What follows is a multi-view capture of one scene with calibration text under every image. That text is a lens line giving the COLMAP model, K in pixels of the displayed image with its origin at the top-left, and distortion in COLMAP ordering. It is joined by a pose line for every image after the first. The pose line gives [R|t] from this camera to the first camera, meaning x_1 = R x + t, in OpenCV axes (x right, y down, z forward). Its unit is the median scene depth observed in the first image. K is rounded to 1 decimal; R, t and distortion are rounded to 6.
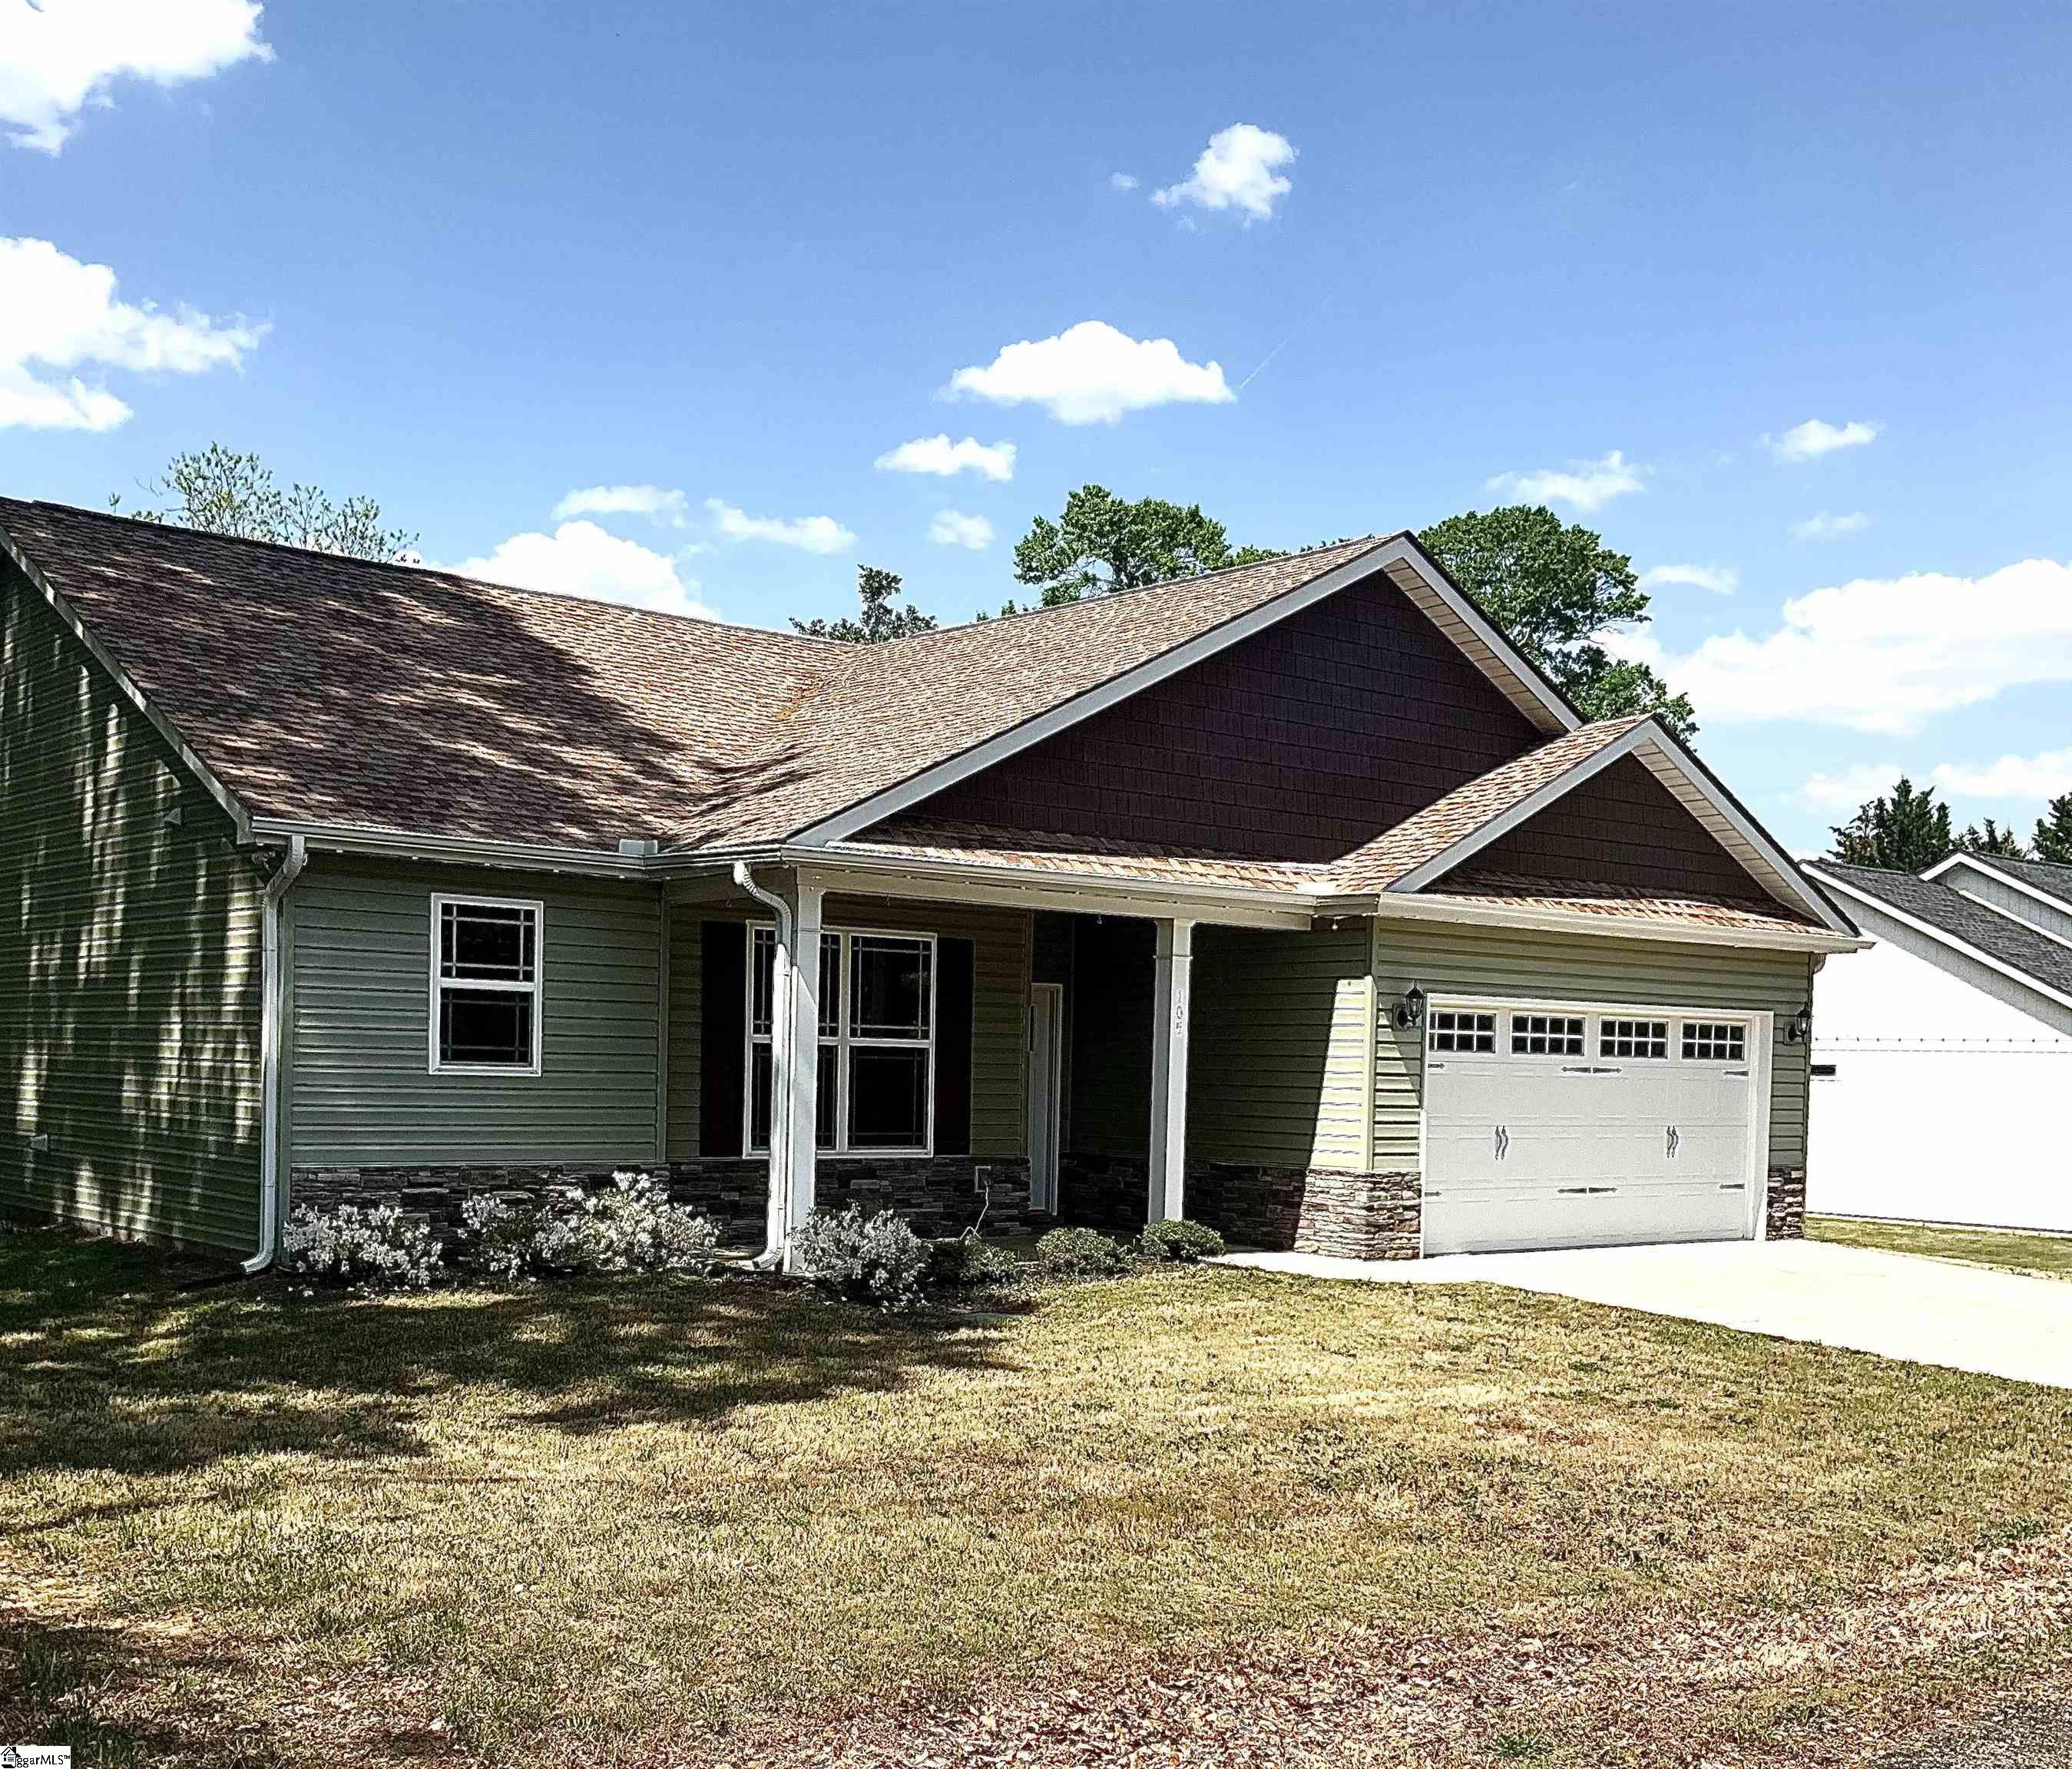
lens RADIAL K [[2276.7, 0, 1068.6], [0, 2276.7, 1140.4], [0, 0, 1]] dist [0.096861, 0.004536]
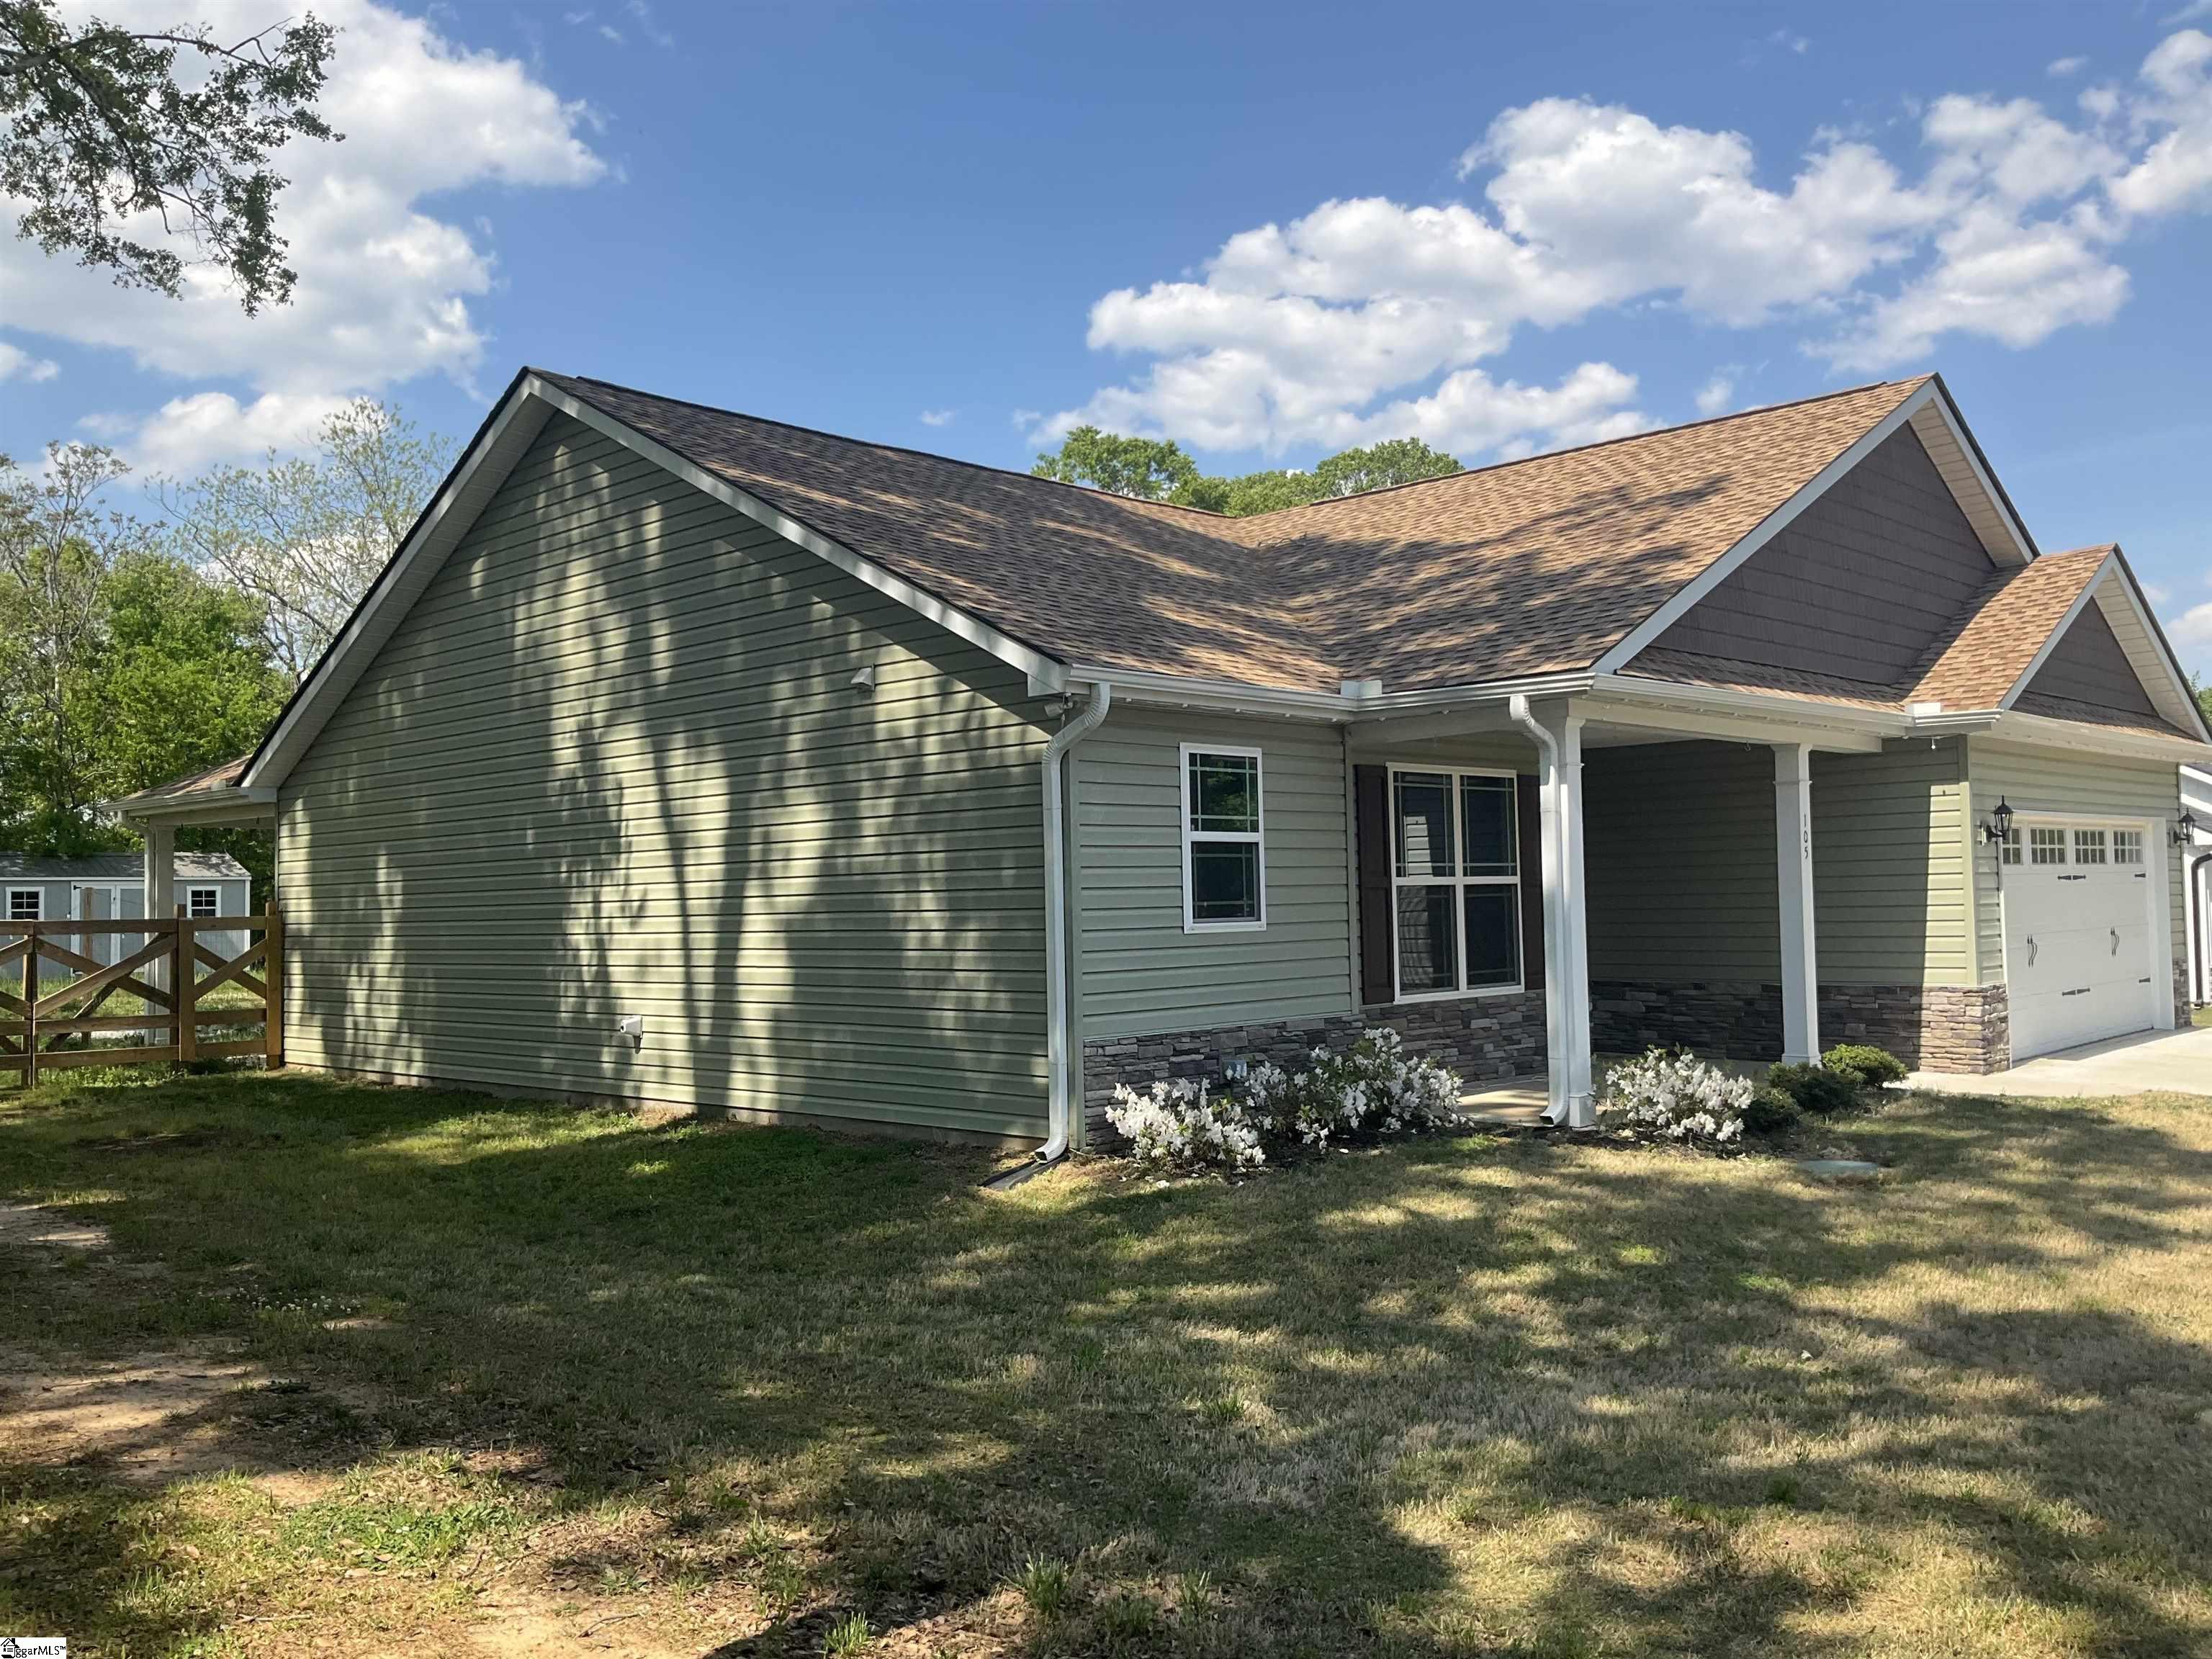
lens RADIAL K [[1820.0, 0, 1106.0], [0, 1820.0, 829.5], [0, 0, 1]] dist [0.004101, -0.008906]
pose [[0.994979, -0.043034, 0.090359, -0.318569], [0.049376, 0.996382, -0.069170, -0.018241], [-0.087056, 0.073284, 0.993504, 0.220576]]
